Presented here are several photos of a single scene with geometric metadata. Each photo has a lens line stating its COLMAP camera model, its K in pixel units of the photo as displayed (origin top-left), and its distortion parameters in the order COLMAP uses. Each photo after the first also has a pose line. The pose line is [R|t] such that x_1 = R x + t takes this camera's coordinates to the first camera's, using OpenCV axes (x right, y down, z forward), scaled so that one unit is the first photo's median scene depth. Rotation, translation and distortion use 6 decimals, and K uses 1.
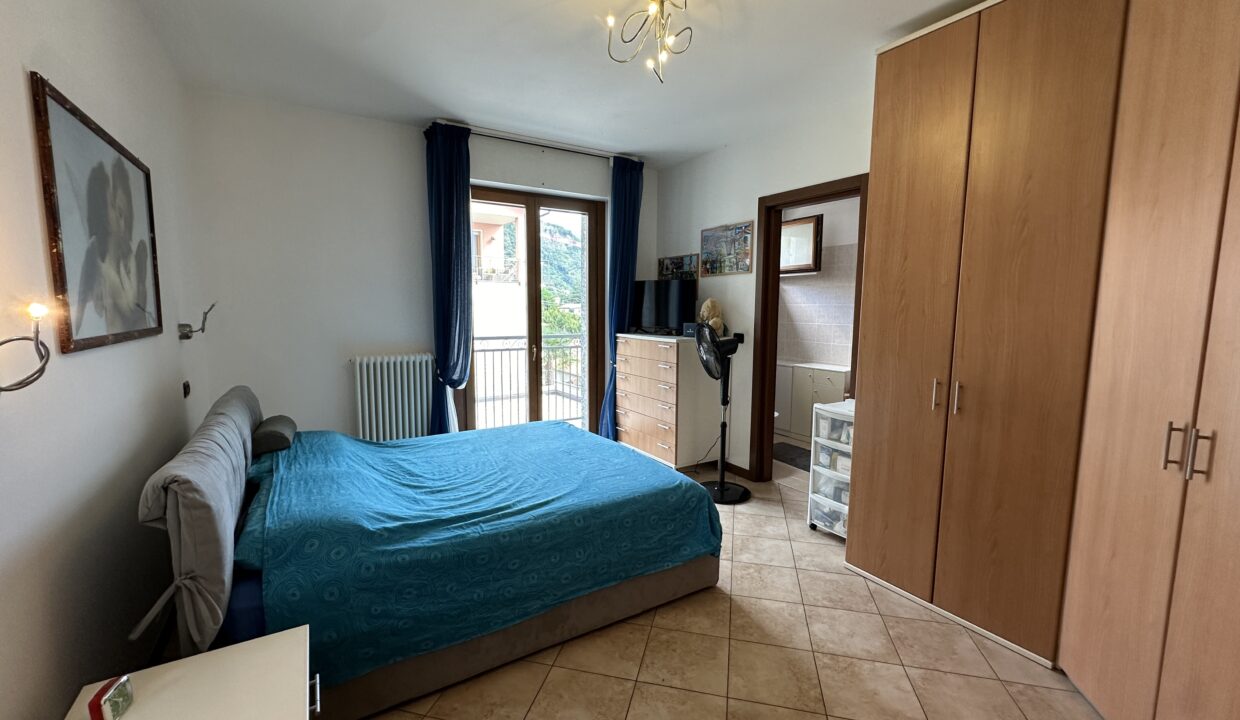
lens RADIAL K [[497.3, 0, 622.3], [0, 497.3, 355.5], [0, 0, 1]] dist [-0.004301, 0.001318]
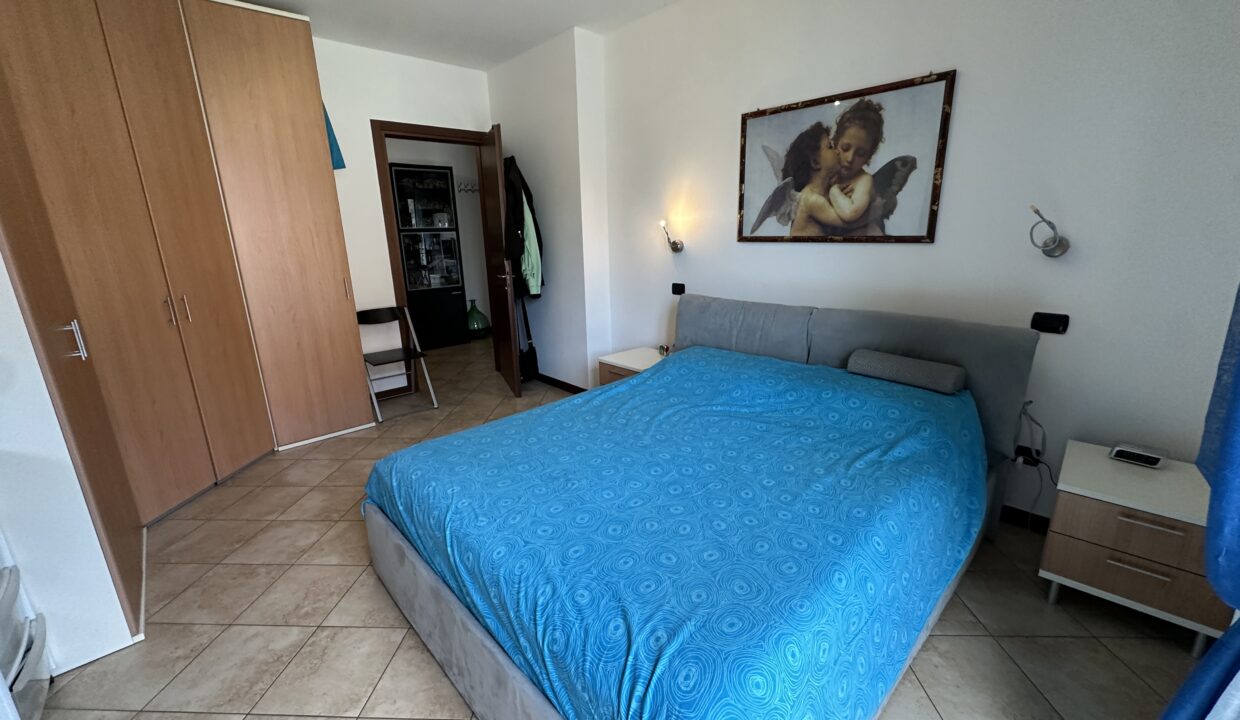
lens RADIAL K [[497.3, 0, 621.0], [0, 497.3, 361.9], [0, 0, 1]] dist [-0.004301, 0.001318]
pose [[-0.982299, 0.064064, -0.176022, -0.086803], [-0.002669, 0.934815, 0.355124, -0.165325], [0.187299, 0.349308, -0.918097, 1.777755]]
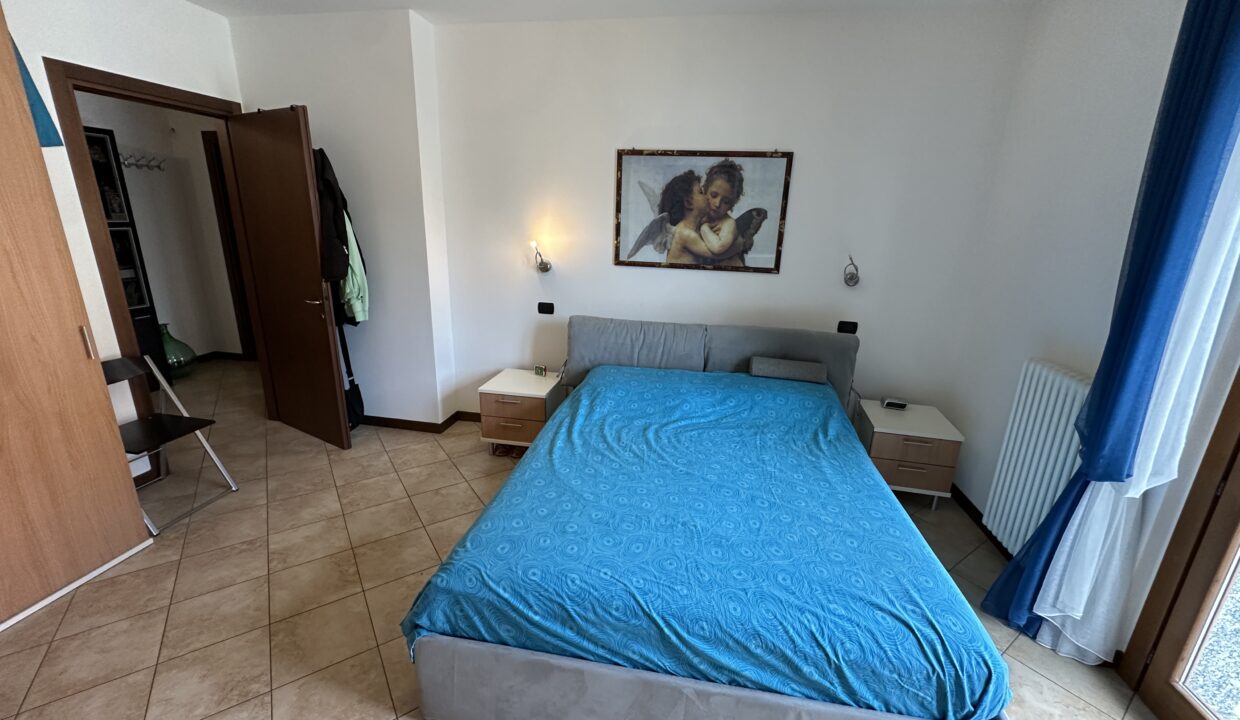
lens RADIAL K [[497.3, 0, 619.4], [0, 497.3, 361.4], [0, 0, 1]] dist [-0.004301, 0.001318]
pose [[-0.669484, 0.183334, -0.719848, 0.414758], [-0.113385, 0.932488, 0.342942, -0.228522], [0.734122, 0.311214, -0.603498, 1.487754]]
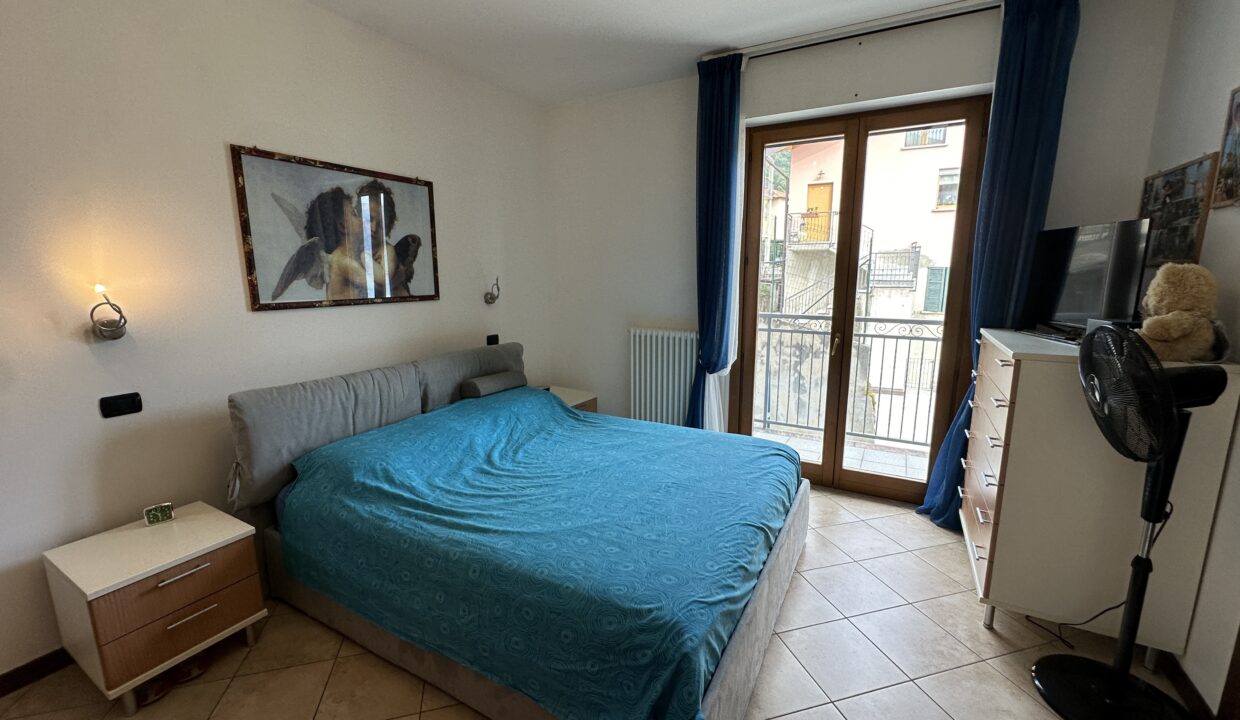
lens RADIAL K [[497.3, 0, 625.0], [0, 497.3, 356.1], [0, 0, 1]] dist [-0.004301, 0.001318]
pose [[0.488199, 0.138904, -0.861607, 0.541352], [-0.083142, 0.990165, 0.112520, -0.081850], [0.868763, 0.016704, 0.494946, 0.704327]]
